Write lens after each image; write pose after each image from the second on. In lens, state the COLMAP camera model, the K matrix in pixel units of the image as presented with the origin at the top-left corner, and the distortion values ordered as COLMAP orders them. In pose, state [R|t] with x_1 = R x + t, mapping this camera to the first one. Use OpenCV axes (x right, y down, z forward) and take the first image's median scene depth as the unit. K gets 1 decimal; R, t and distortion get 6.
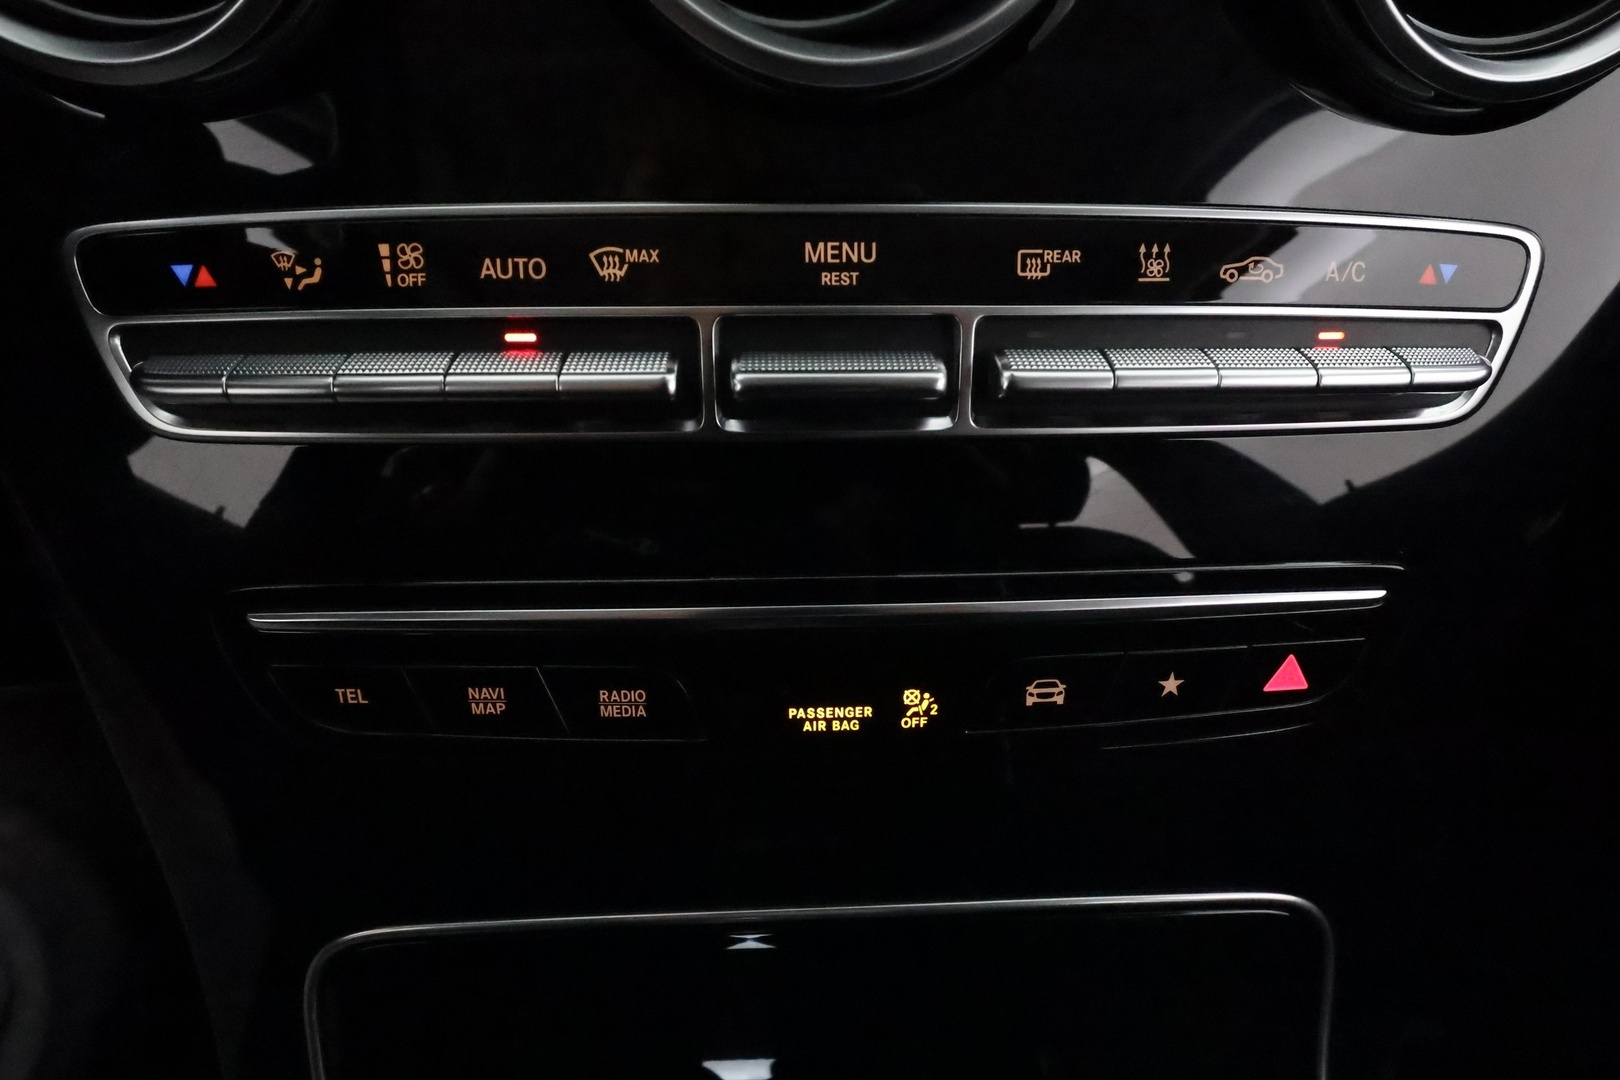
lens RADIAL K [[754.4, 0, 810.0], [0, 754.4, 542.9], [0, 0, 1]] dist [-0.000823, -0.001955]
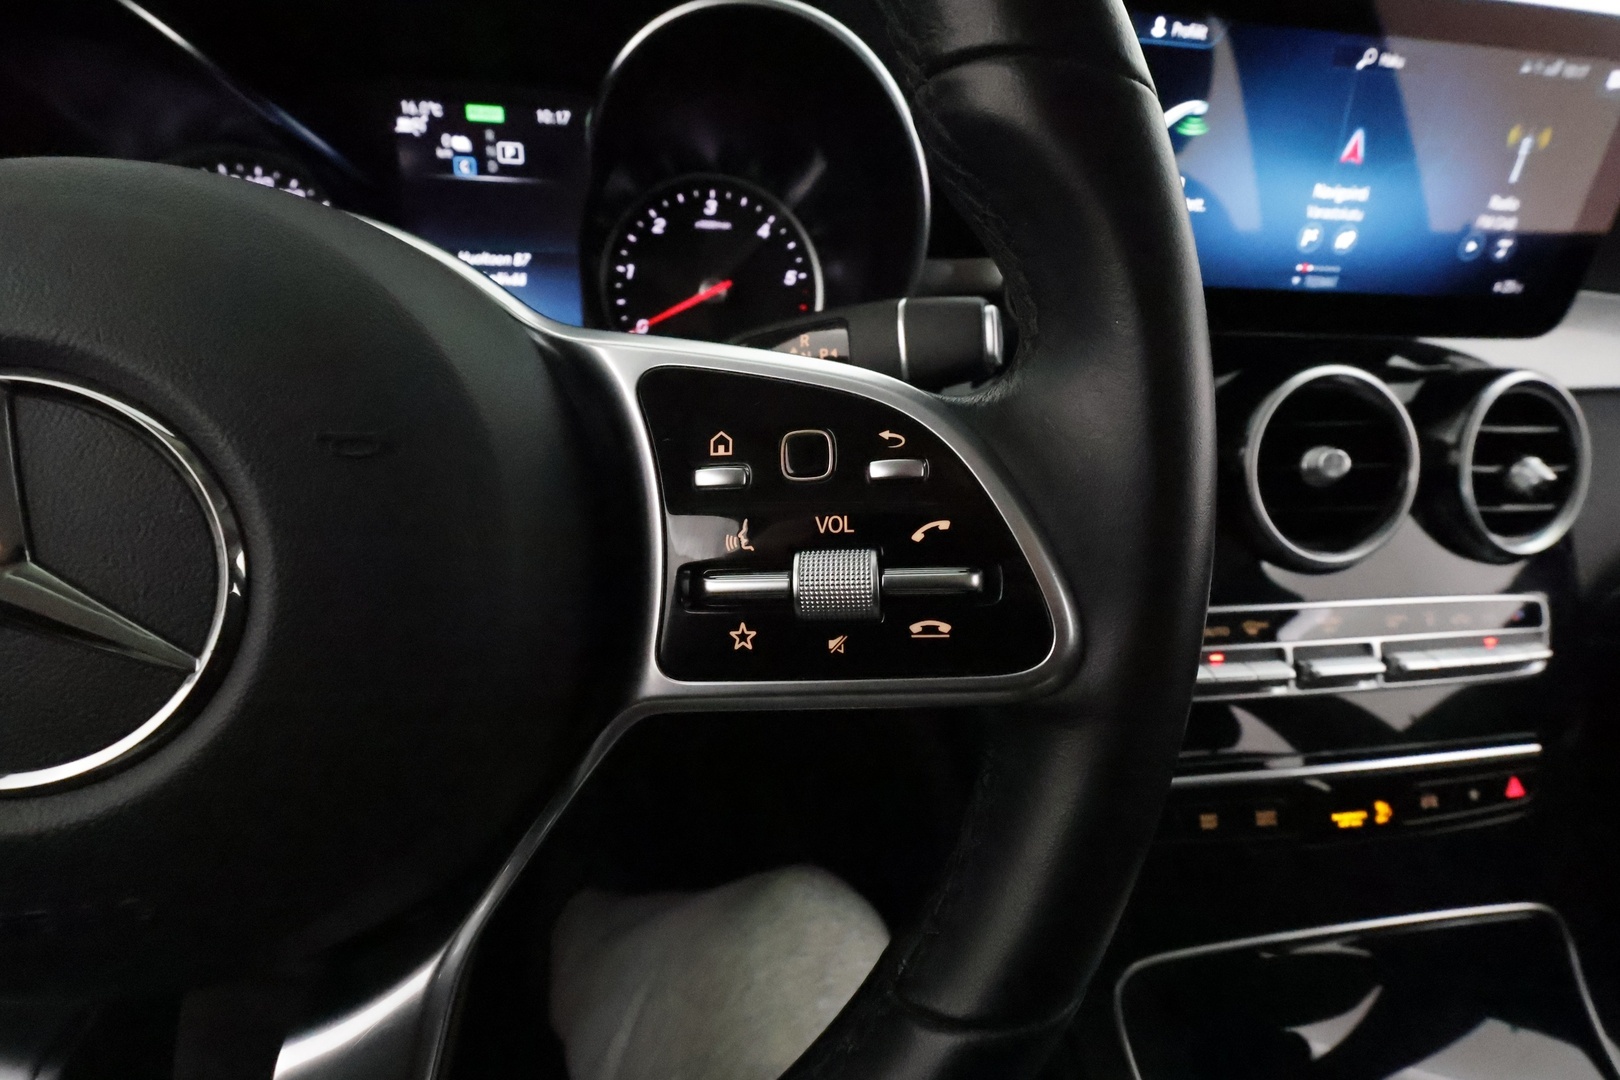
lens RADIAL K [[754.4, 0, 811.7], [0, 754.4, 553.7], [0, 0, 1]] dist [-0.000823, -0.001955]
pose [[0.990773, -0.025976, 0.133017, -2.031326], [0.071126, 0.935101, -0.347171, 0.178094], [-0.115366, 0.353429, 0.928320, -1.284667]]
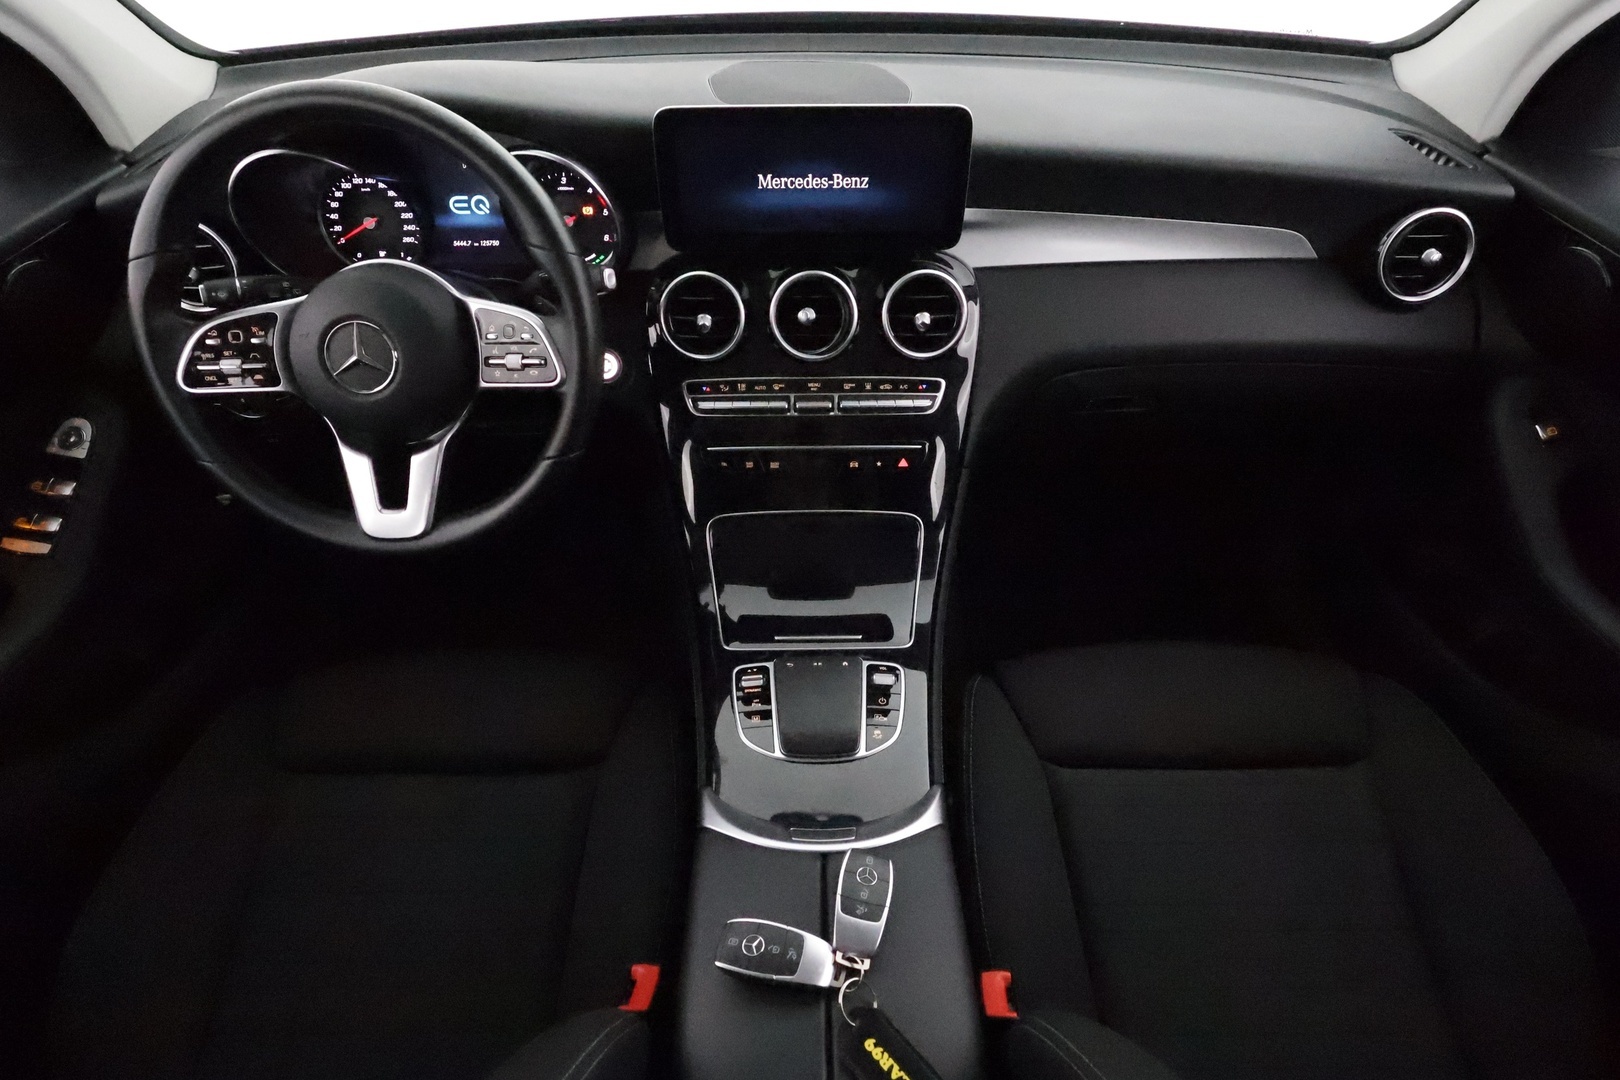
lens RADIAL K [[858.7, 0, 812.4], [0, 858.7, 543.7], [0, 0, 1]] dist [-0.010958, -0.001522]
pose [[0.999930, -0.000274, -0.011822, 0.102838], [-0.001068, 0.993548, -0.113404, 1.620509], [0.011777, 0.113409, 0.993479, -5.562974]]
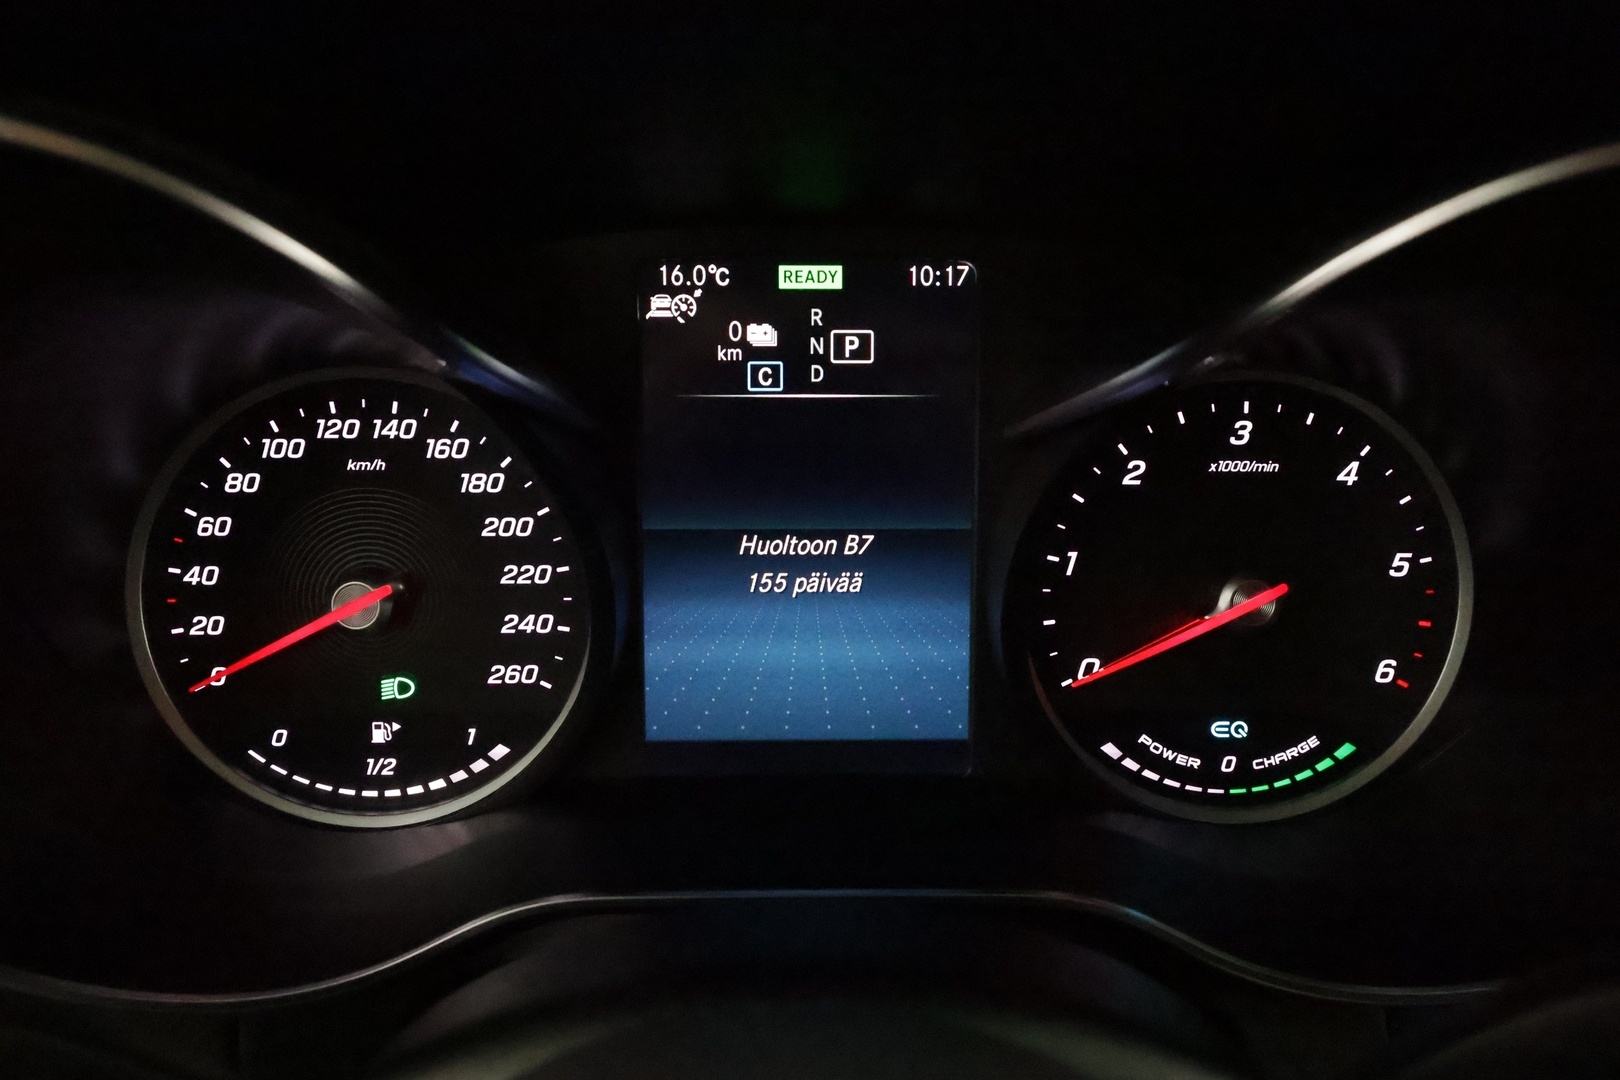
lens RADIAL K [[1218.7, 0, 801.1], [0, 1218.7, 541.3], [0, 0, 1]] dist [0.014296, 0.006709]
pose [[0.999972, -0.001699, -0.007346, -2.796155], [-0.001924, 0.884528, -0.466483, -0.857766], [0.007291, 0.466484, 0.884500, -0.942395]]
